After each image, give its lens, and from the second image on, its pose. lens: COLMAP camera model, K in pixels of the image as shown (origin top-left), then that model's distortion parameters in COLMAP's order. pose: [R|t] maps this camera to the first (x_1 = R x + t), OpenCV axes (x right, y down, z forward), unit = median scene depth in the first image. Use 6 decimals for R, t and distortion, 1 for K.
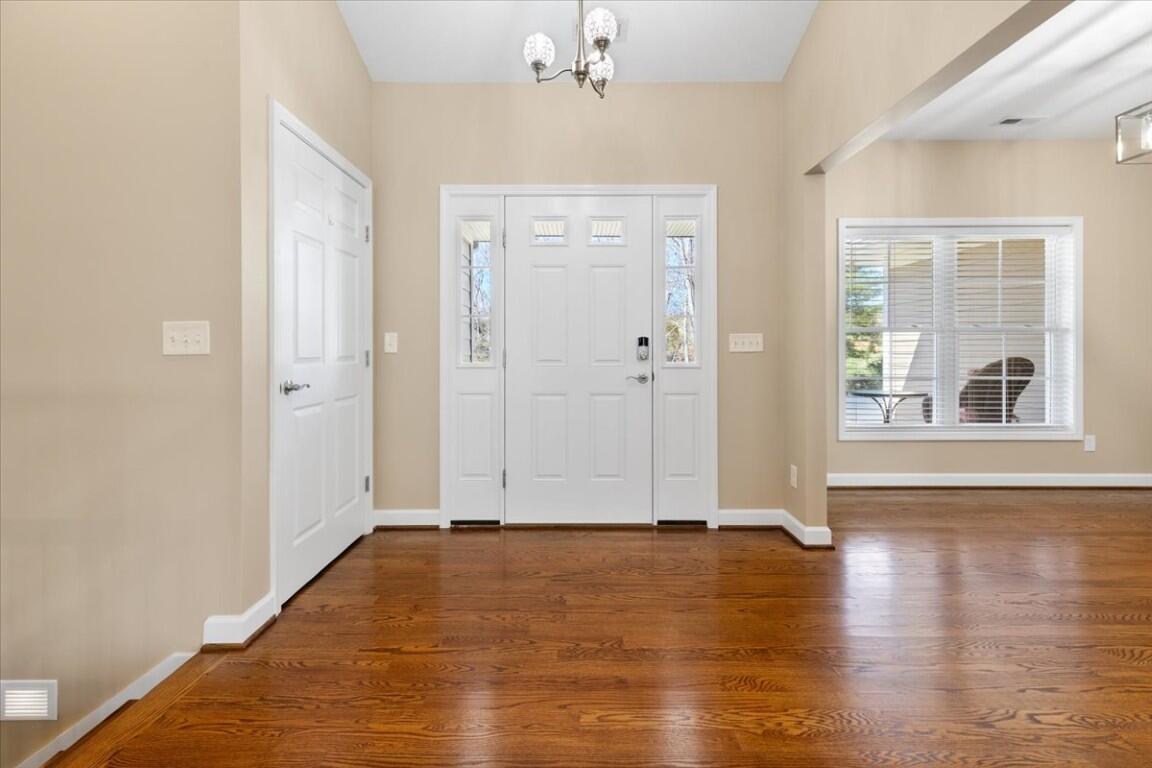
lens RADIAL K [[521.0, 0, 573.7], [0, 521.0, 353.4], [0, 0, 1]] dist [0.000358, 0.000012]
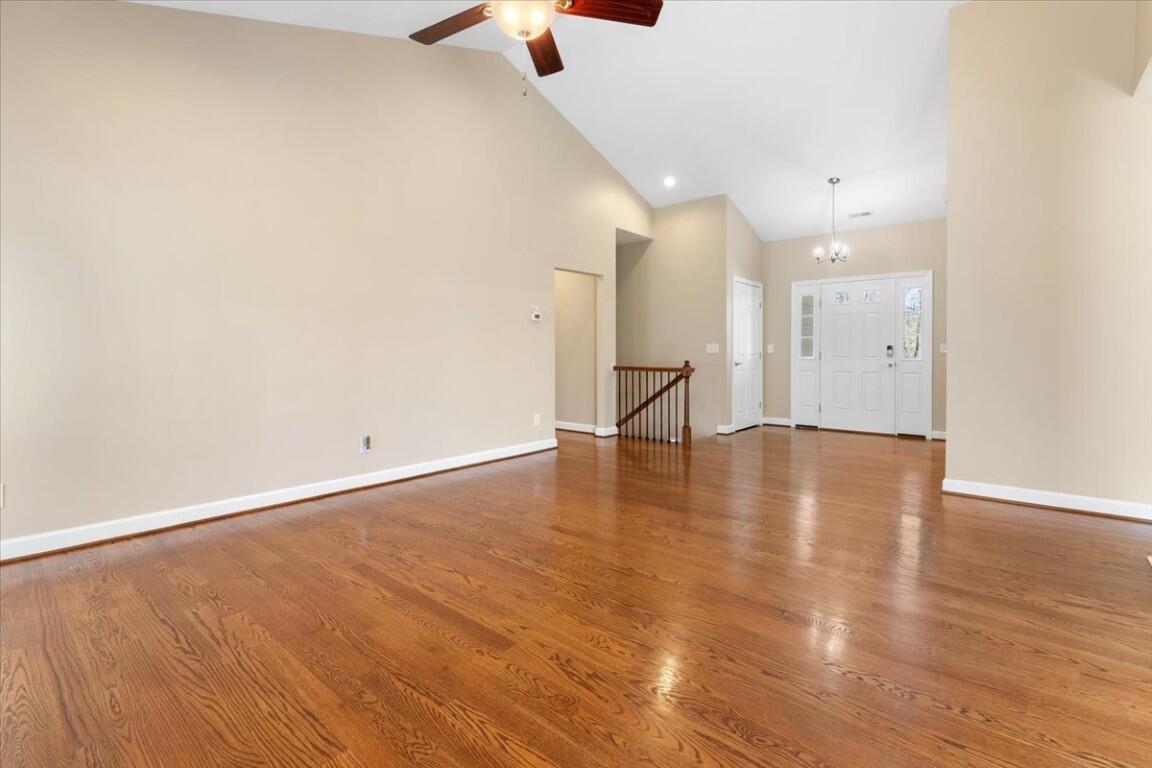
lens RADIAL K [[521.0, 0, 573.7], [0, 521.0, 353.4], [0, 0, 1]] dist [0.000358, 0.000012]
pose [[0.760207, 0.002469, -0.649677, 0.535941], [-0.003807, 0.999993, -0.000655, 0.006627], [0.649670, 0.002971, 0.760210, -1.454963]]
